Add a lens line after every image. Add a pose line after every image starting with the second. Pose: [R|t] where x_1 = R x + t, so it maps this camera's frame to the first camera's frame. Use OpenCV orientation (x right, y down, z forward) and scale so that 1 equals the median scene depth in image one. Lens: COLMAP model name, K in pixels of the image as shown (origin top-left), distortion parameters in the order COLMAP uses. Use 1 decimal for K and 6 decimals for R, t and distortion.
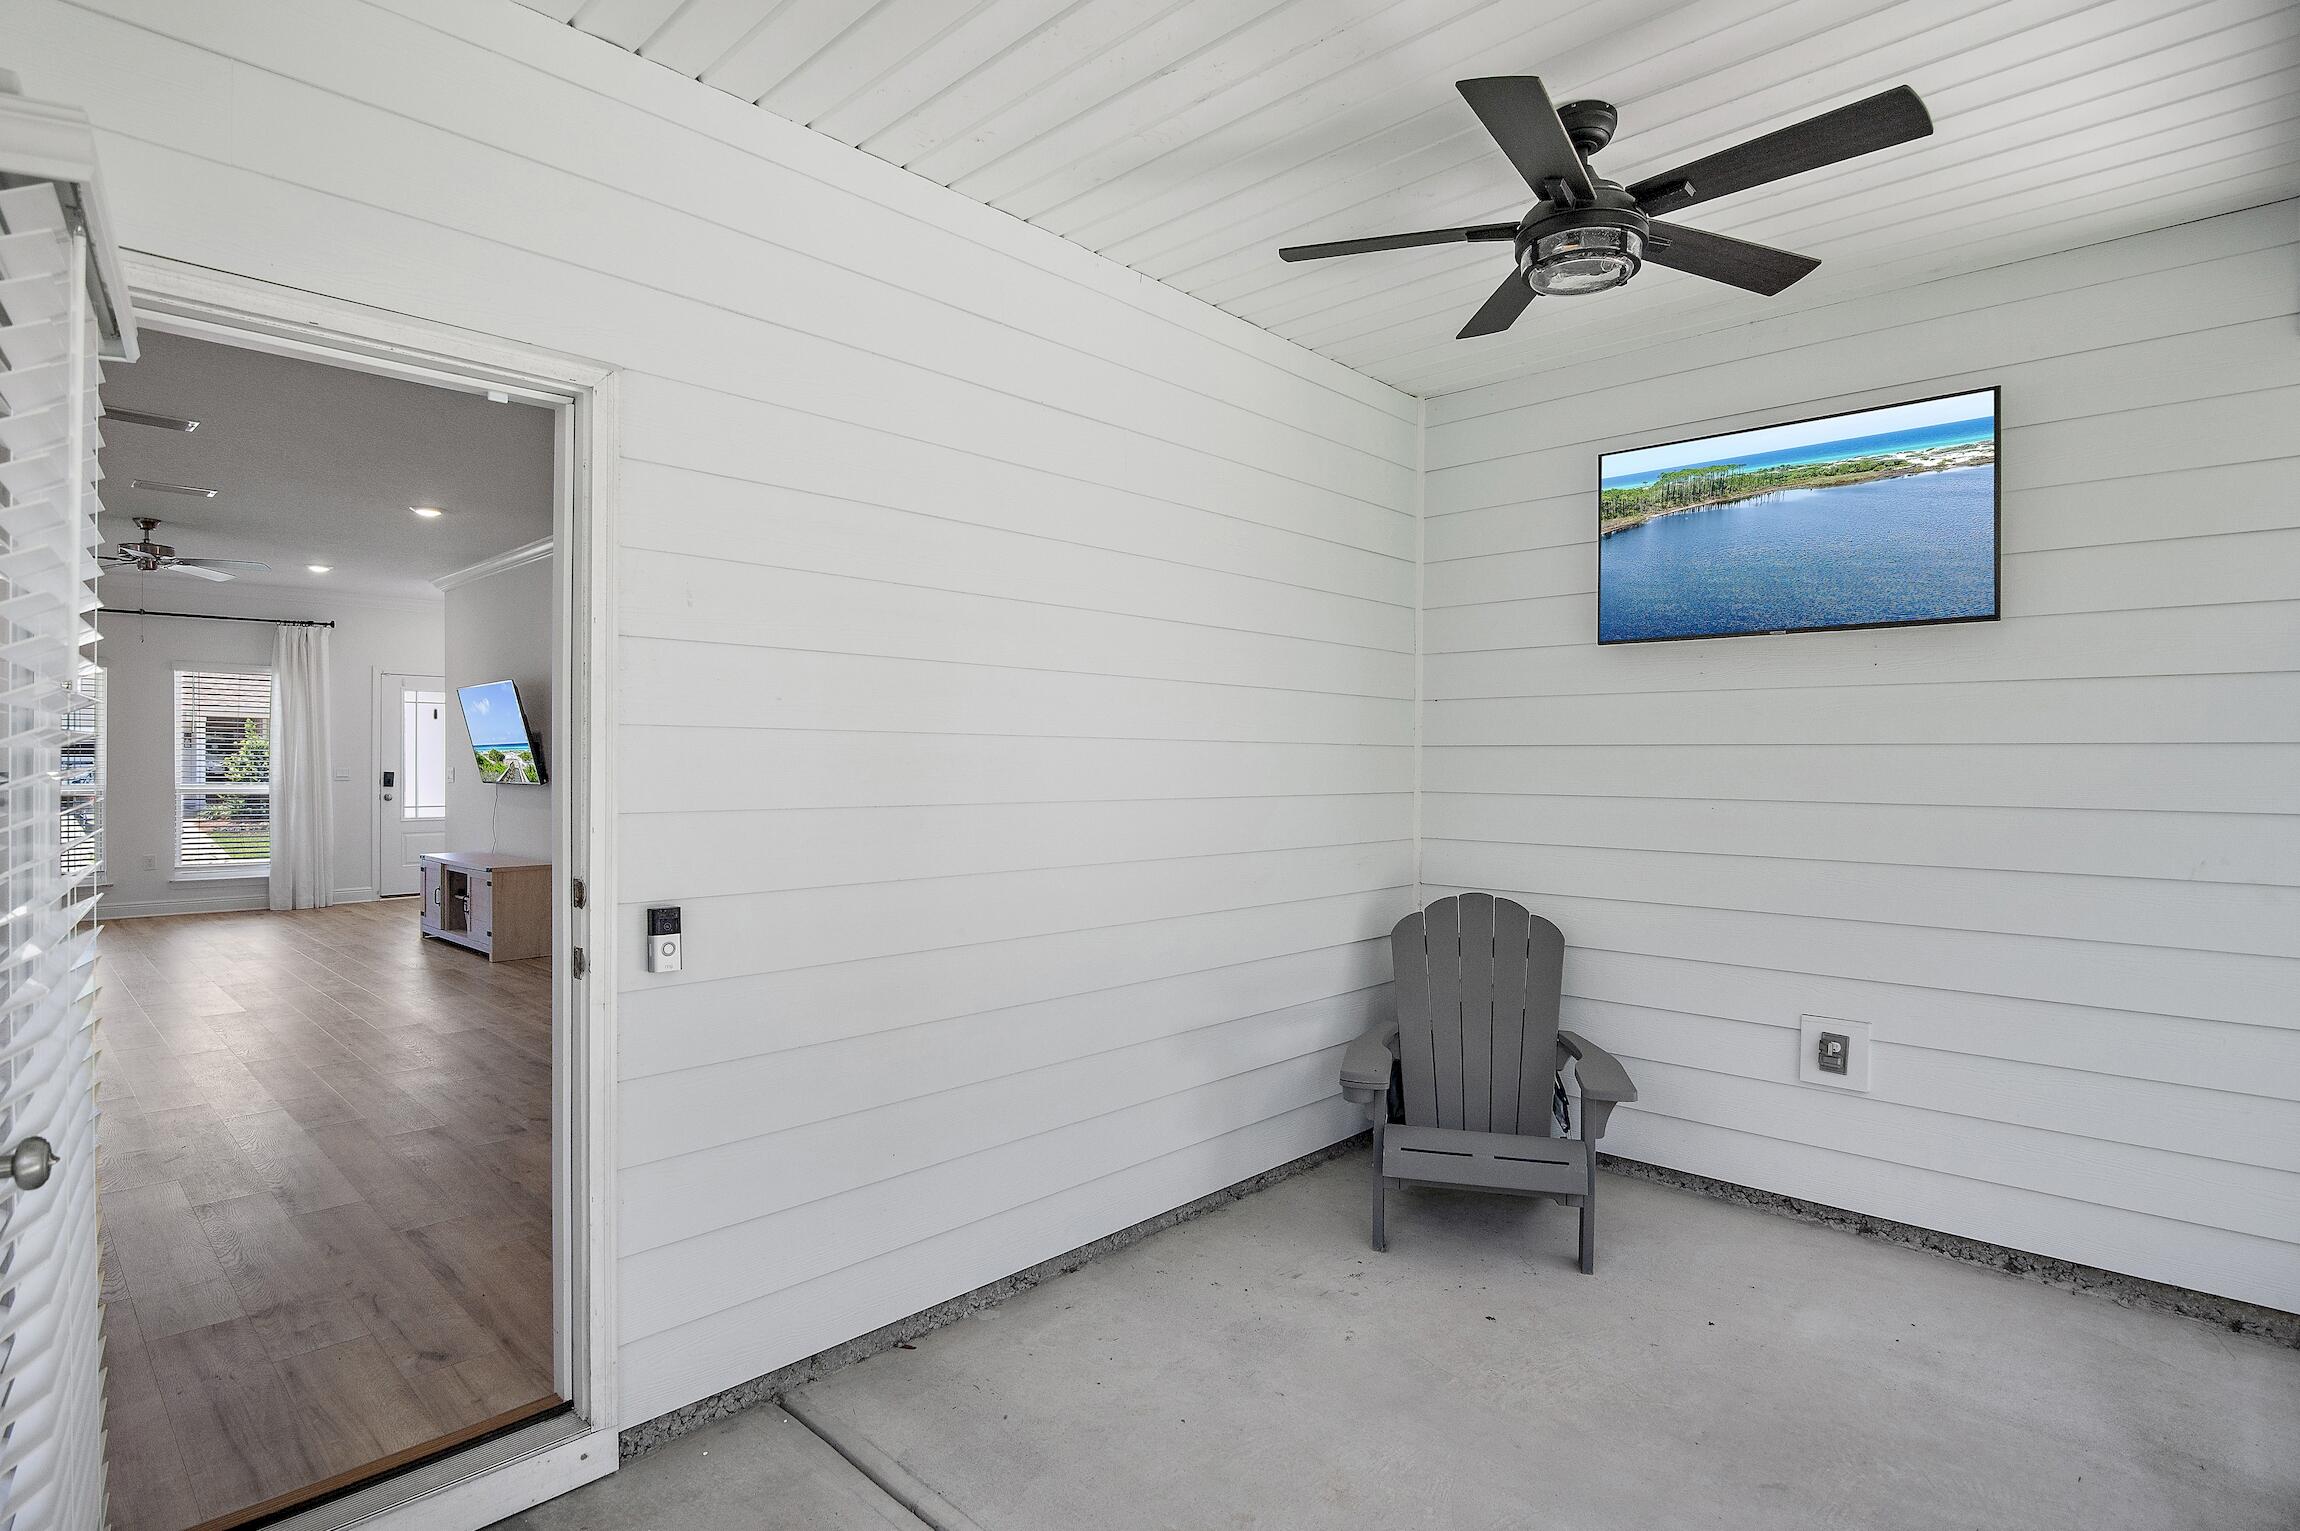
lens RADIAL K [[1174.8, 0, 1150.0], [0, 1174.8, 765.5], [0, 0, 1]] dist [-0.006058, -0.000399]
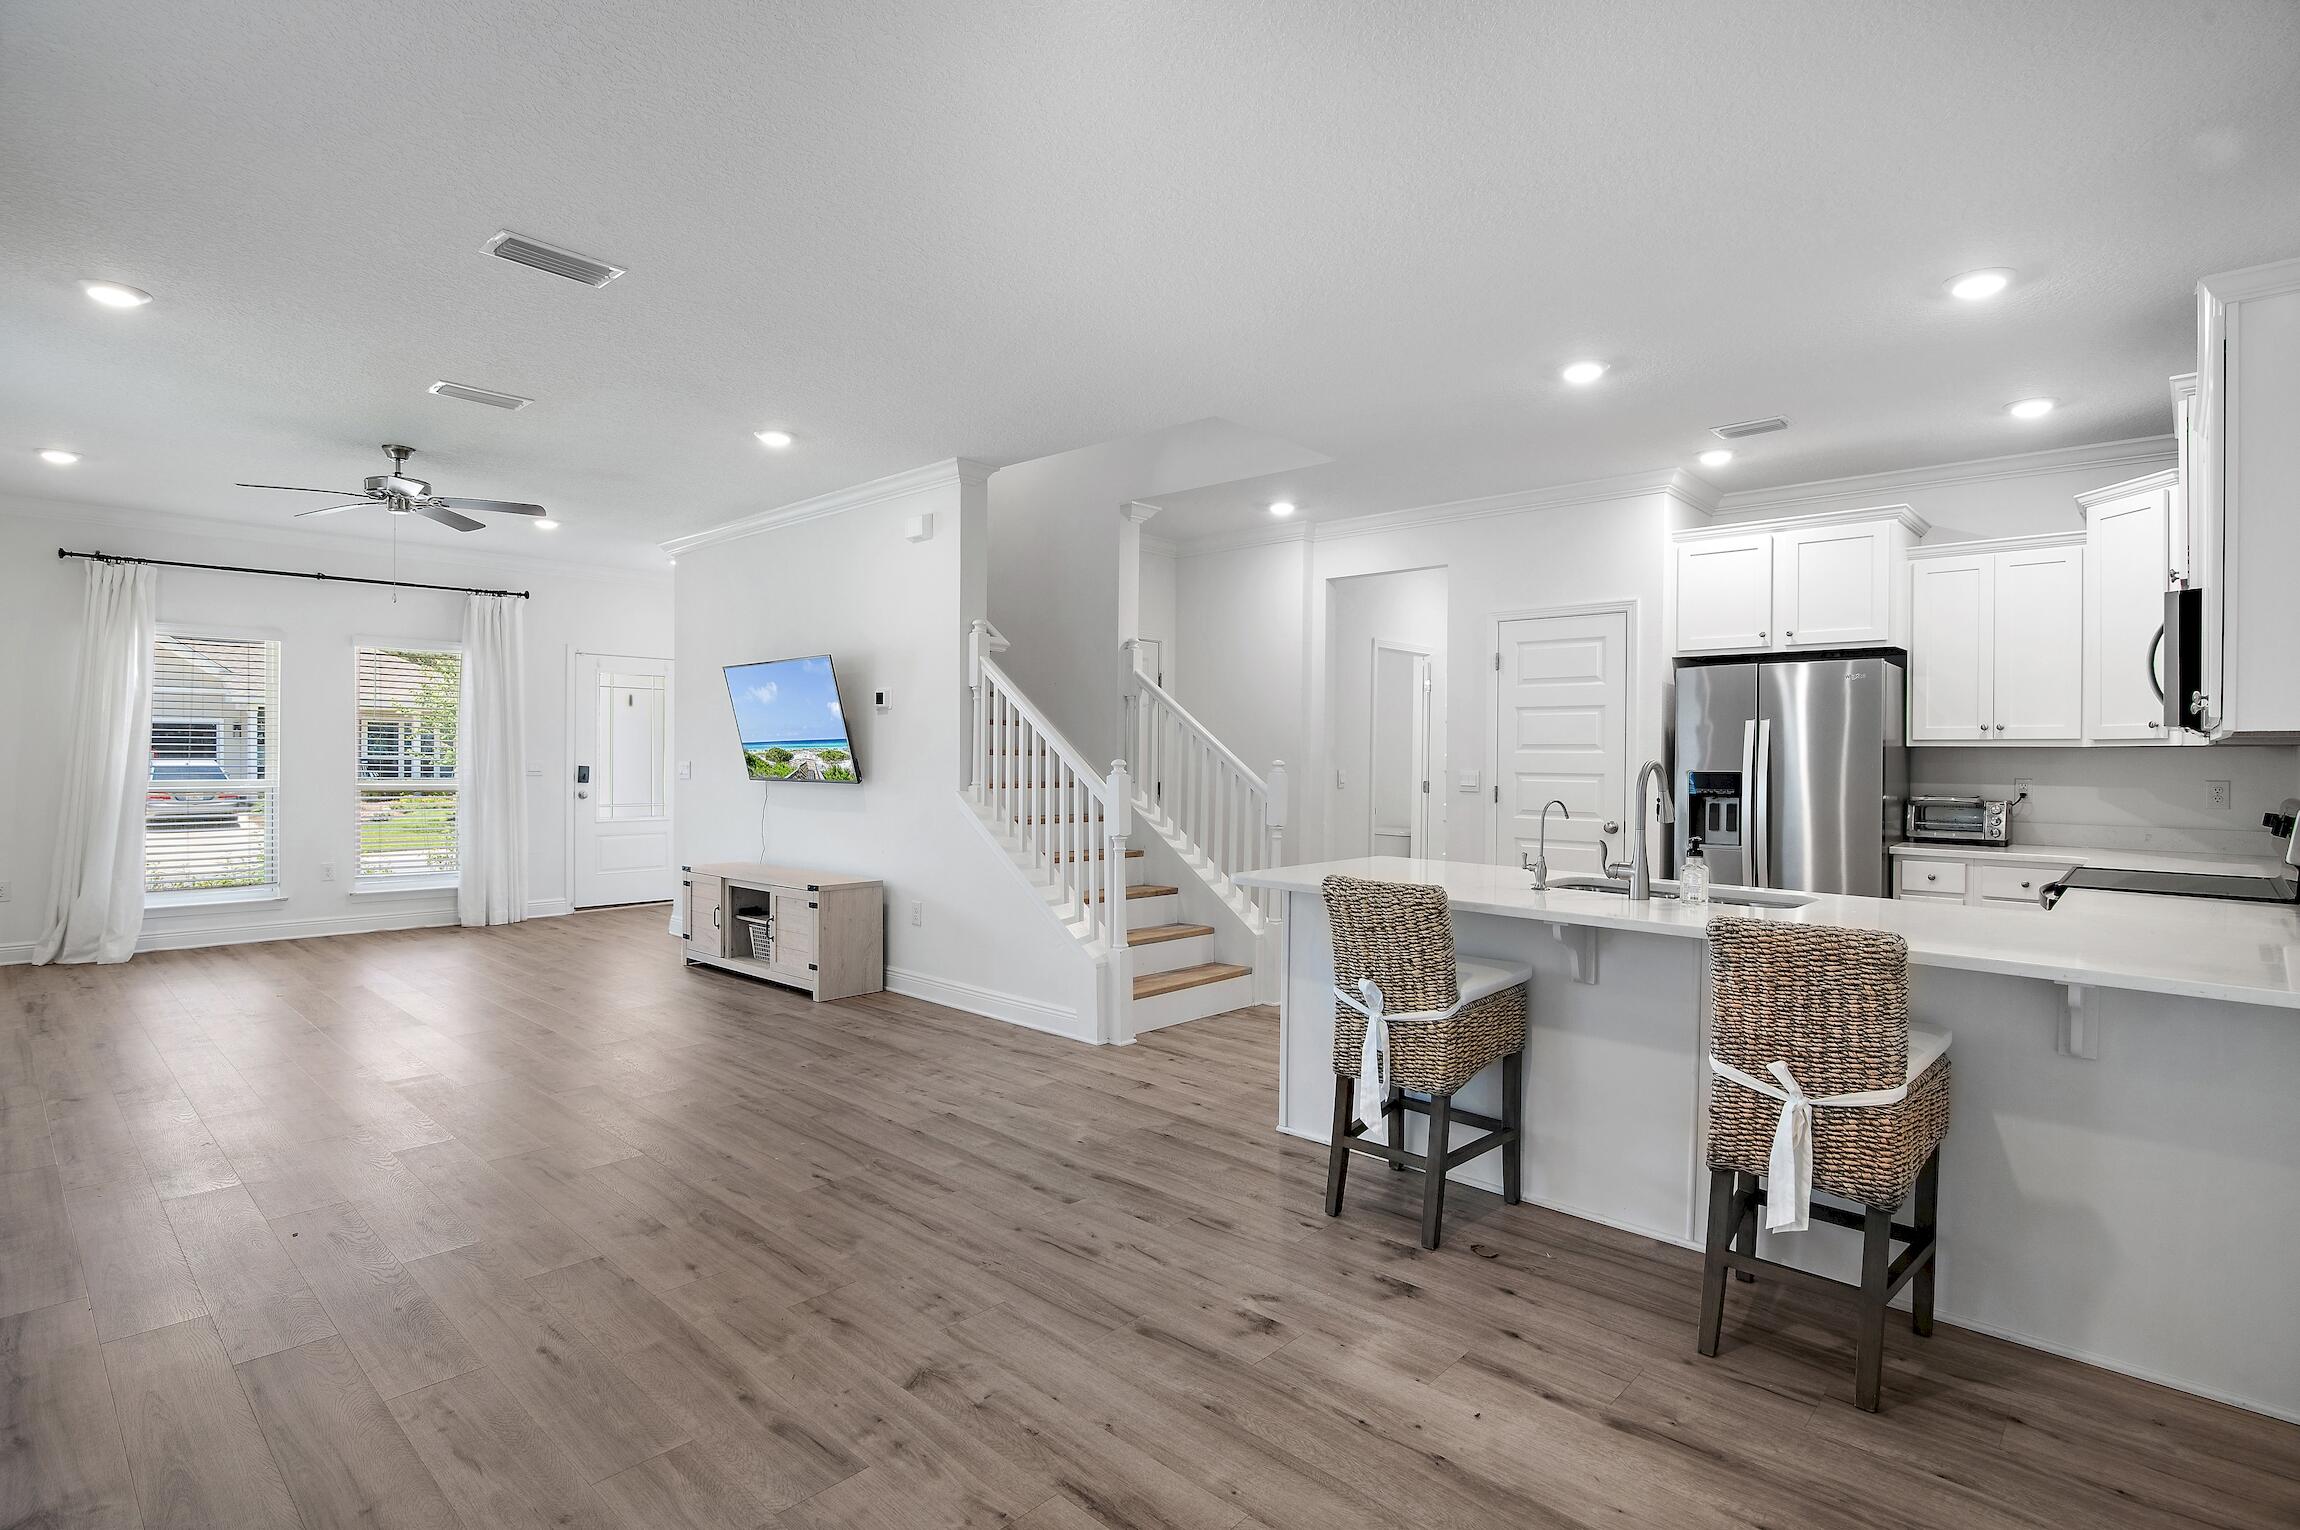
lens RADIAL K [[1129.3, 0, 1150.0], [0, 1129.3, 765.0], [0, 0, 1]] dist [-0.019483, 0.000098]
pose [[0.999642, 0.004012, 0.026457, -0.278210], [-0.004069, 0.999990, 0.002102, 0.001416], [-0.026449, -0.002208, 0.999648, 0.172179]]
